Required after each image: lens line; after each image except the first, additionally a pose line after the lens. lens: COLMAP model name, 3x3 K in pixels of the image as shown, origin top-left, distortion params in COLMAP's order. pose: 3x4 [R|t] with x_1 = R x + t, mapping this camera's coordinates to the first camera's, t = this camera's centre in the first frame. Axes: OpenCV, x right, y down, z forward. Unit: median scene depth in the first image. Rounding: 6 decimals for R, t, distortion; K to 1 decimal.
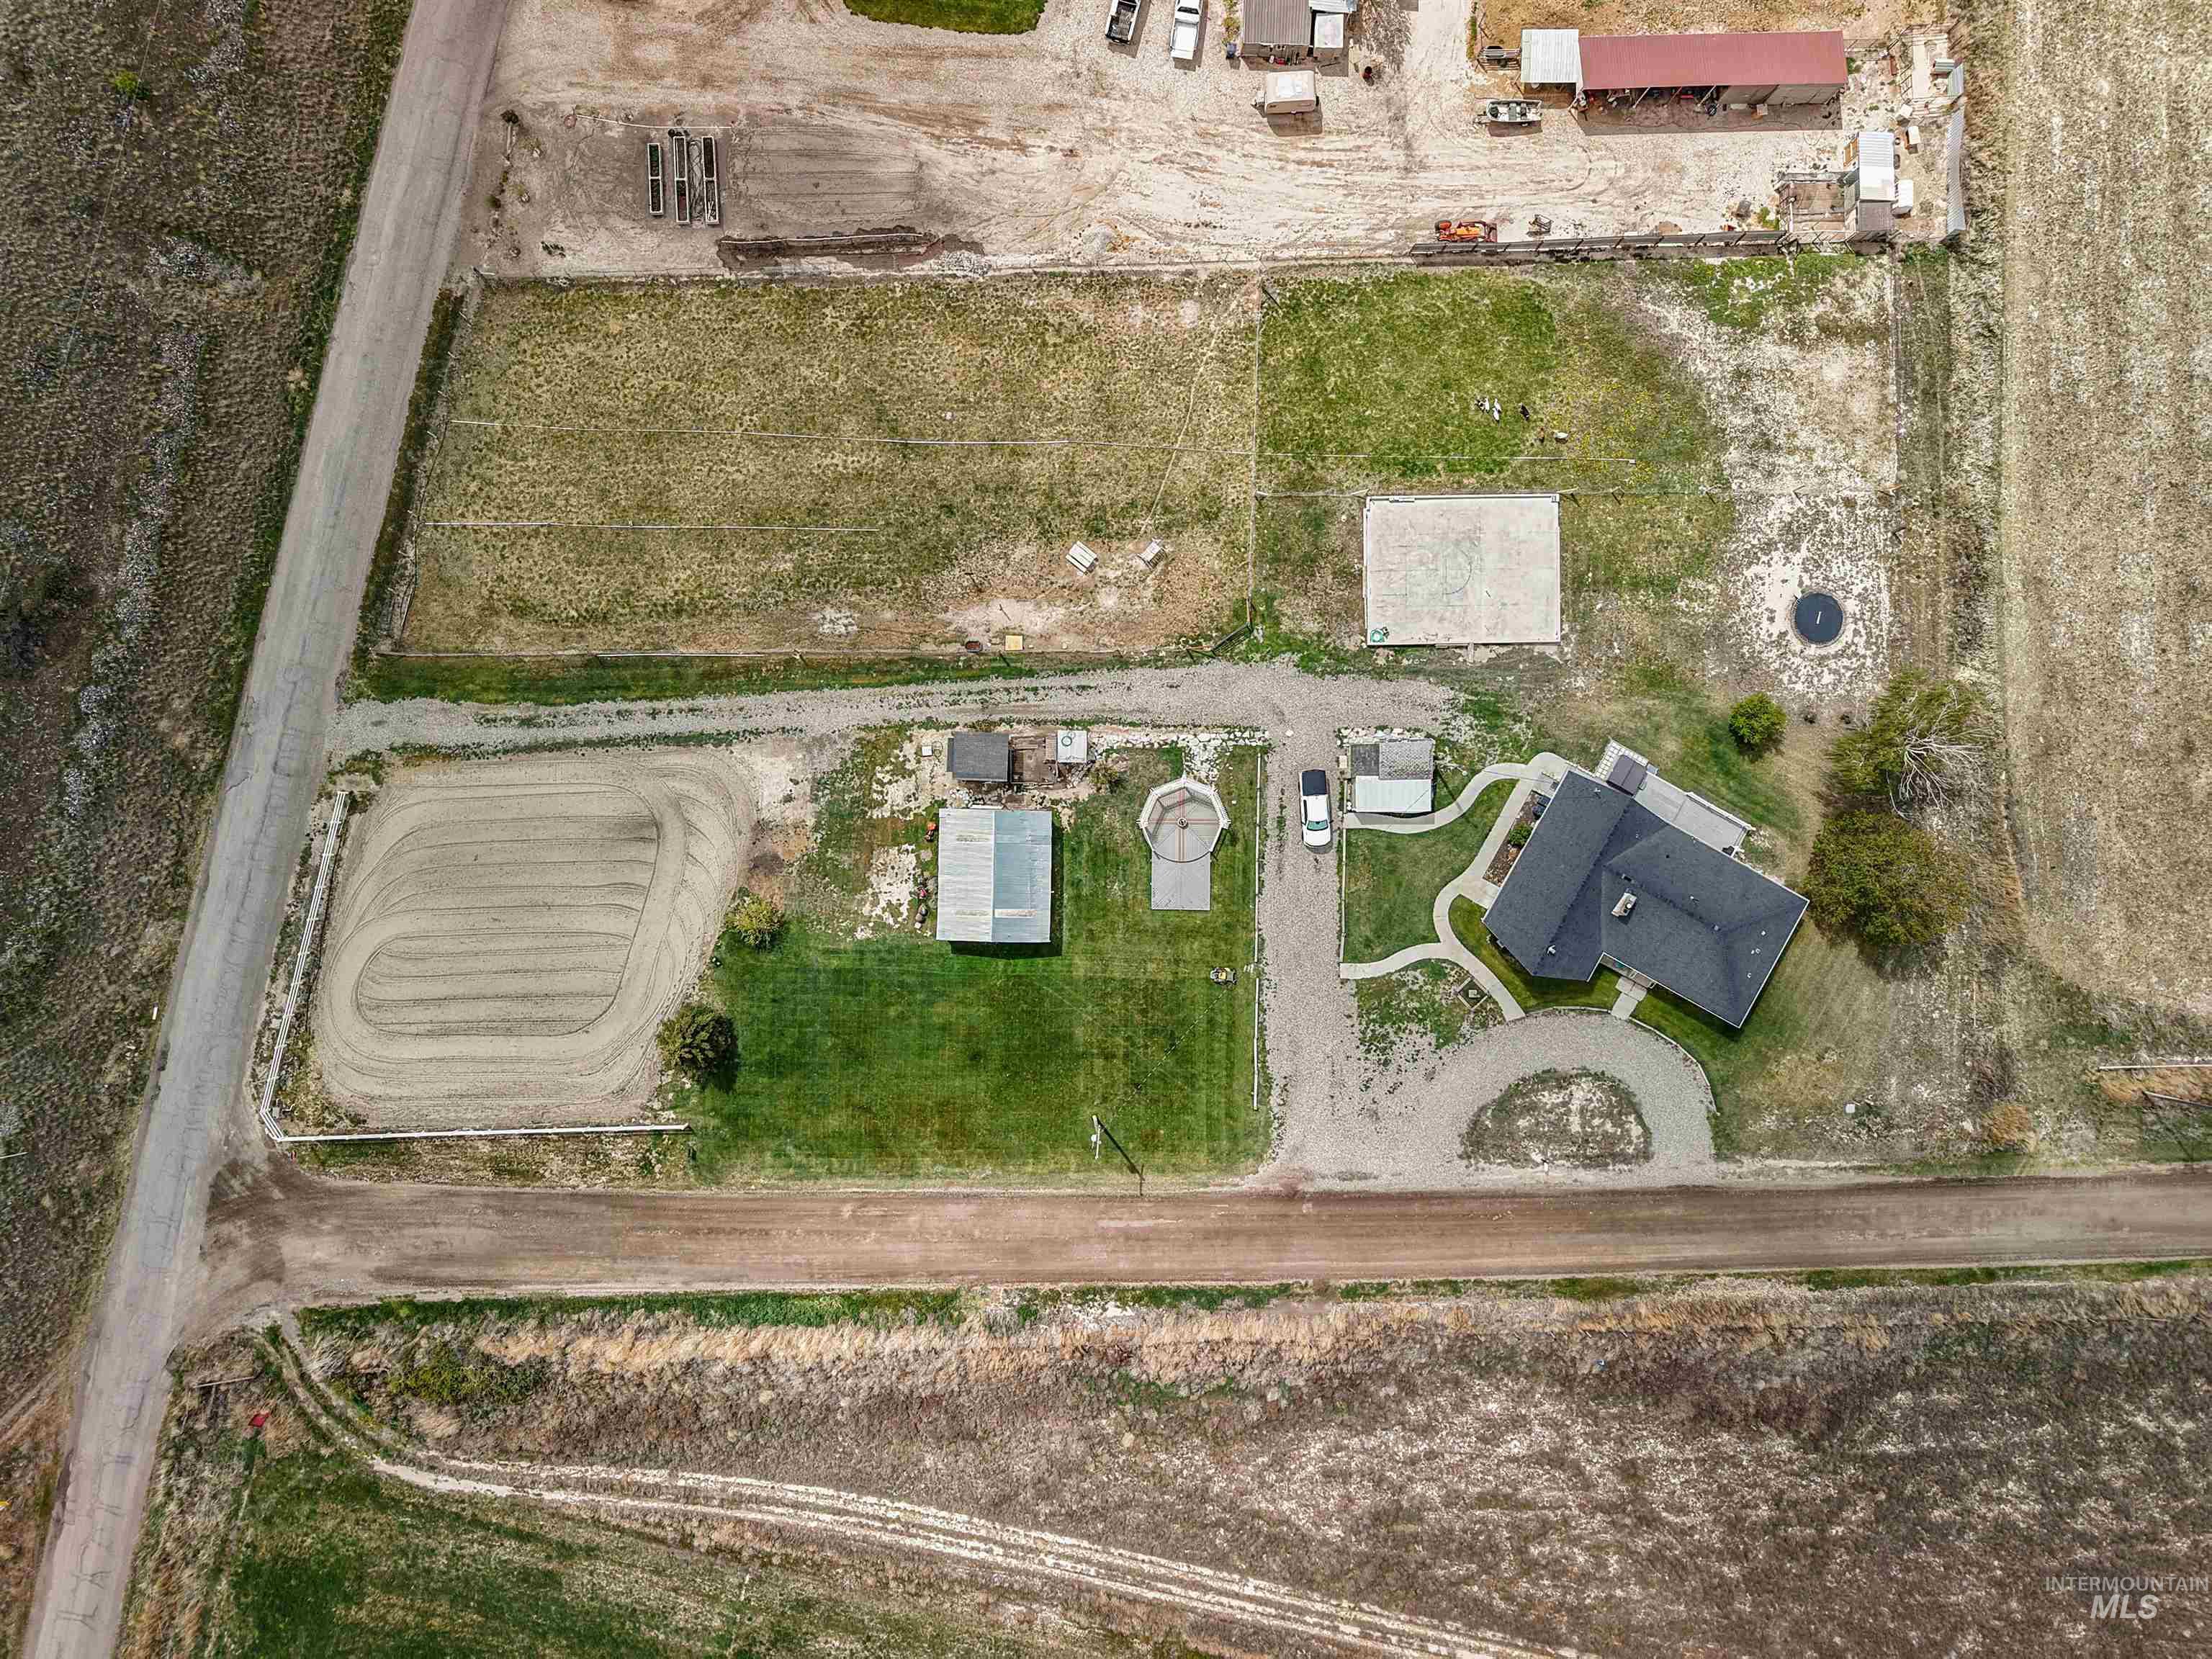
lens RADIAL K [[1478.8, 0, 1043.1], [0, 1478.8, 817.3], [0, 0, 1]] dist [0.024115, -0.020392]
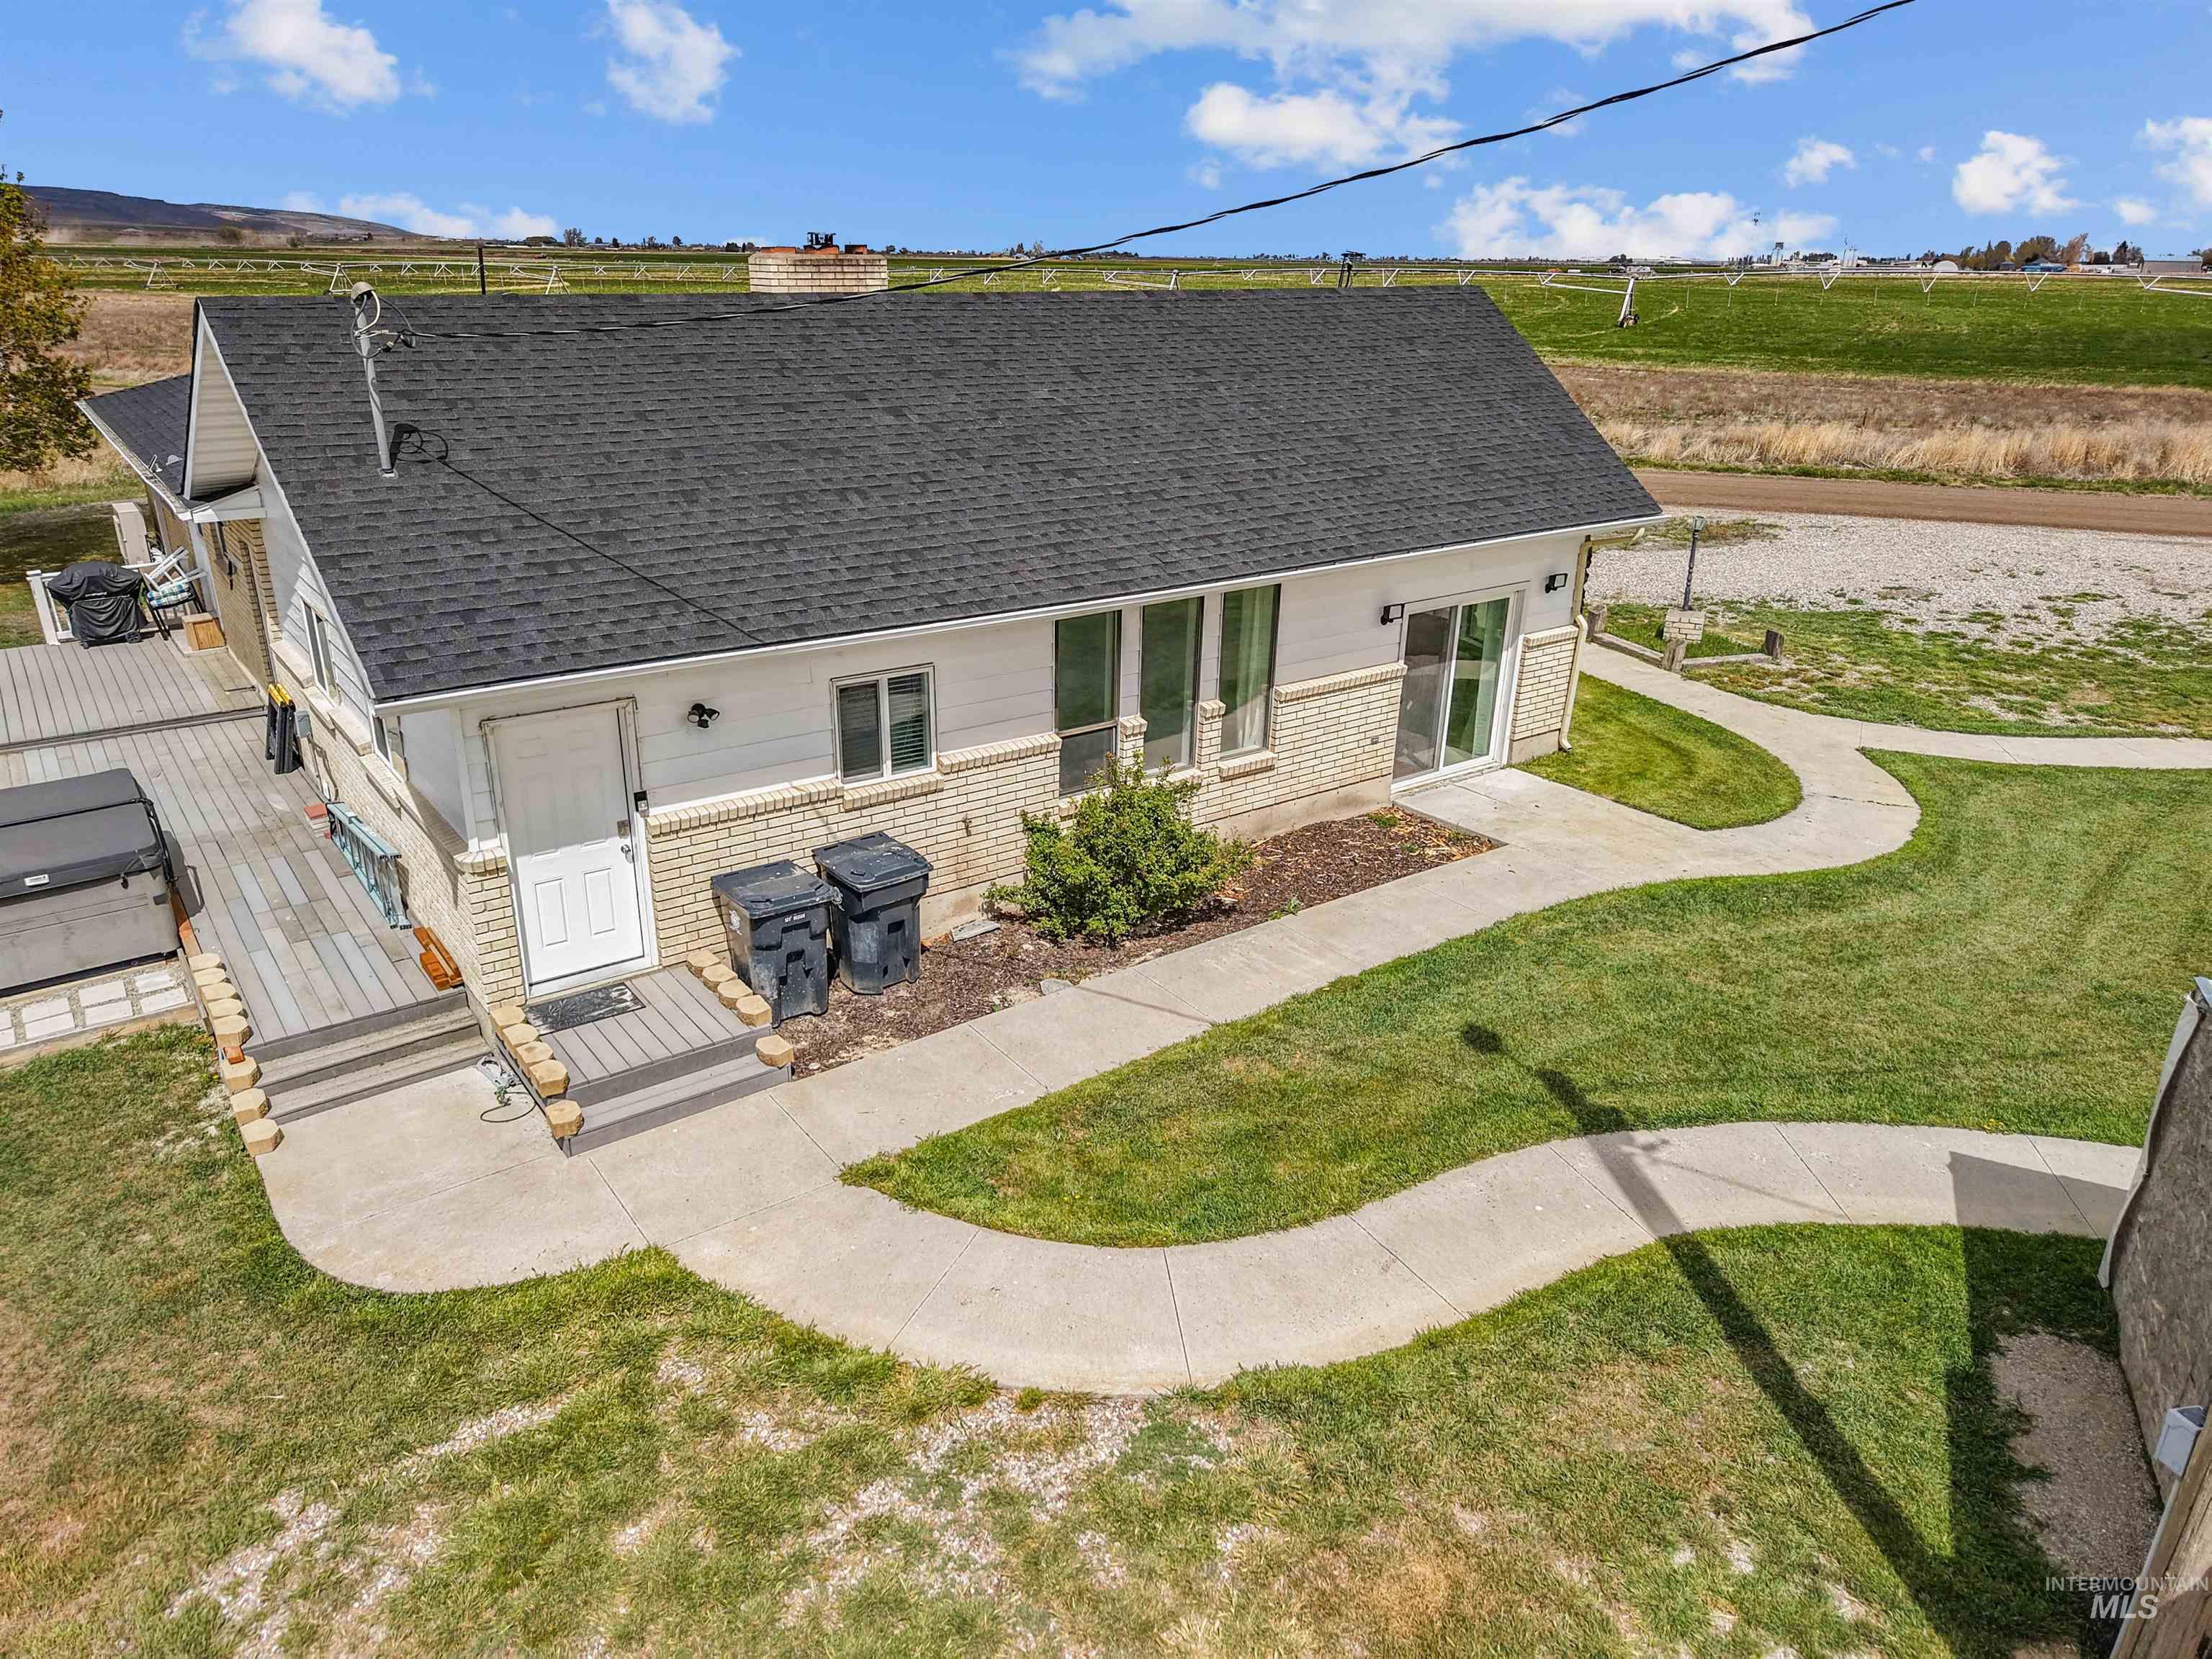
lens RADIAL K [[1478.8, 0, 1098.9], [0, 1478.8, 812.4], [0, 0, 1]] dist [0.024115, -0.020392]
pose [[-0.908137, -0.175898, 0.379932, 0.281150], [0.417737, -0.320007, 0.850348, -0.083884], [-0.027994, 0.930943, 0.364089, 0.953196]]
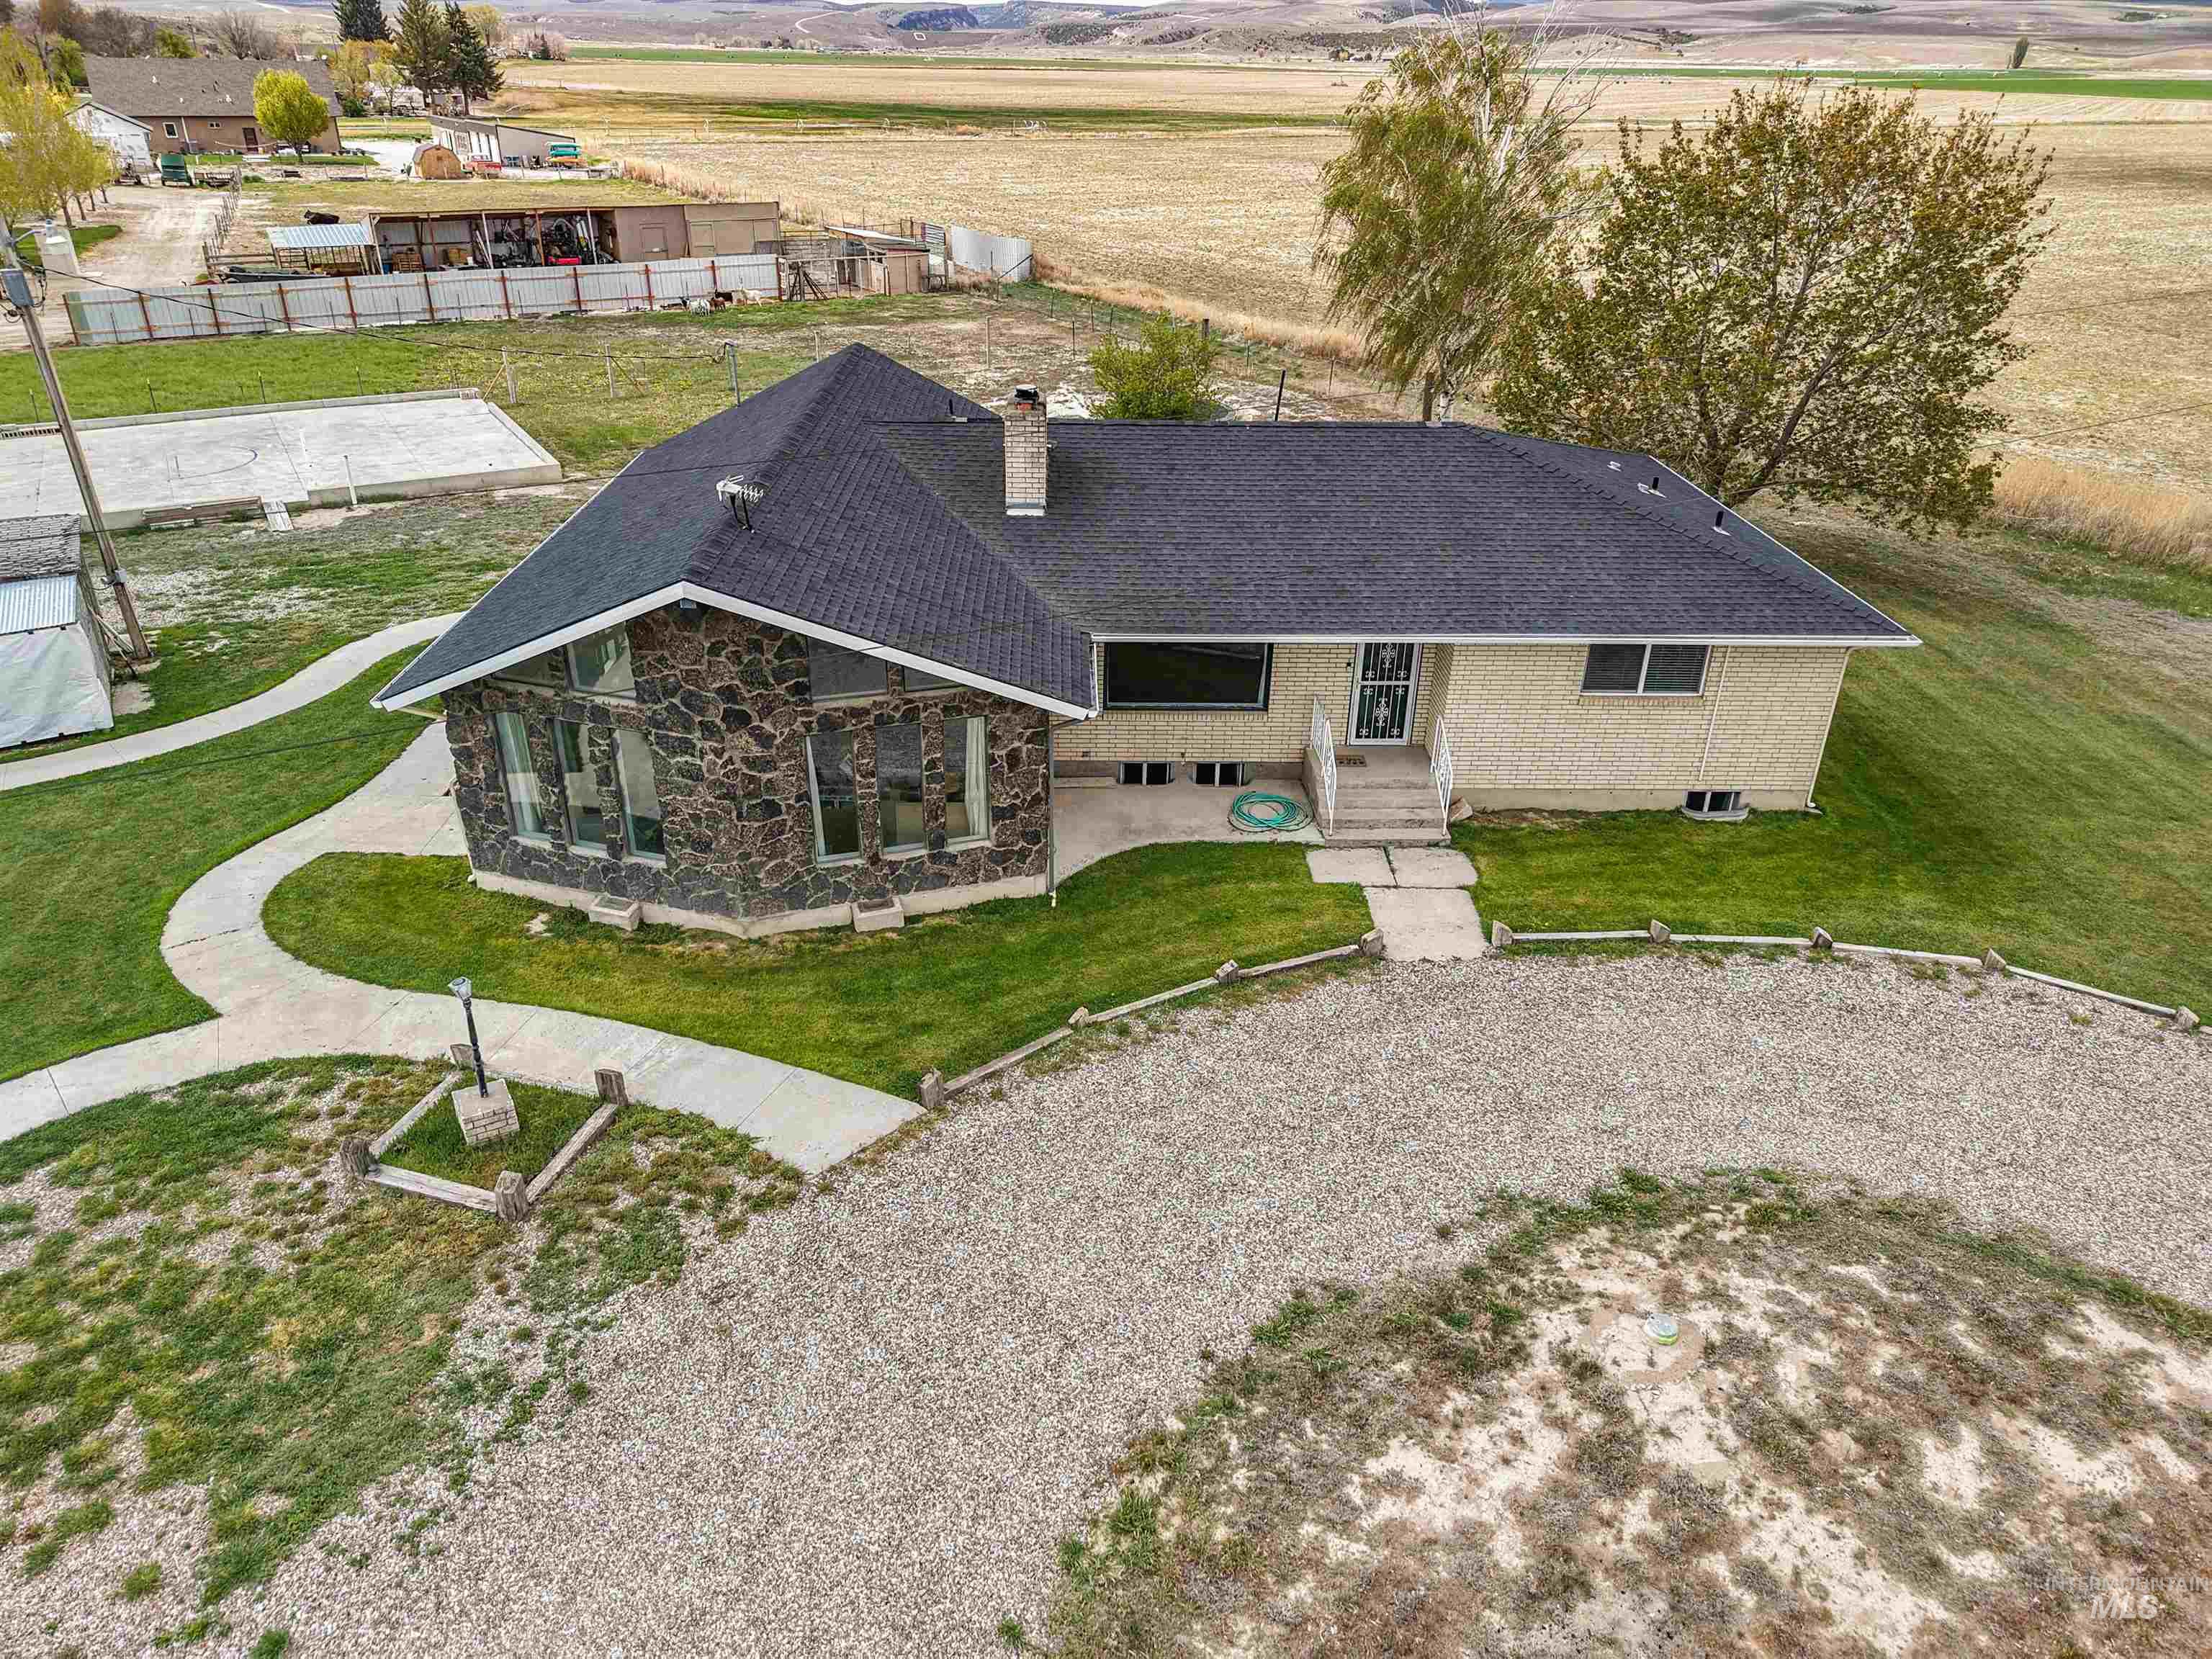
lens RADIAL K [[1478.8, 0, 1094.9], [0, 1478.8, 838.1], [0, 0, 1]] dist [0.024115, -0.020392]
pose [[0.867216, -0.235971, 0.438468, 0.284559], [0.497931, 0.409314, -0.764543, 0.238380], [0.000939, 0.881351, 0.472461, 0.913463]]
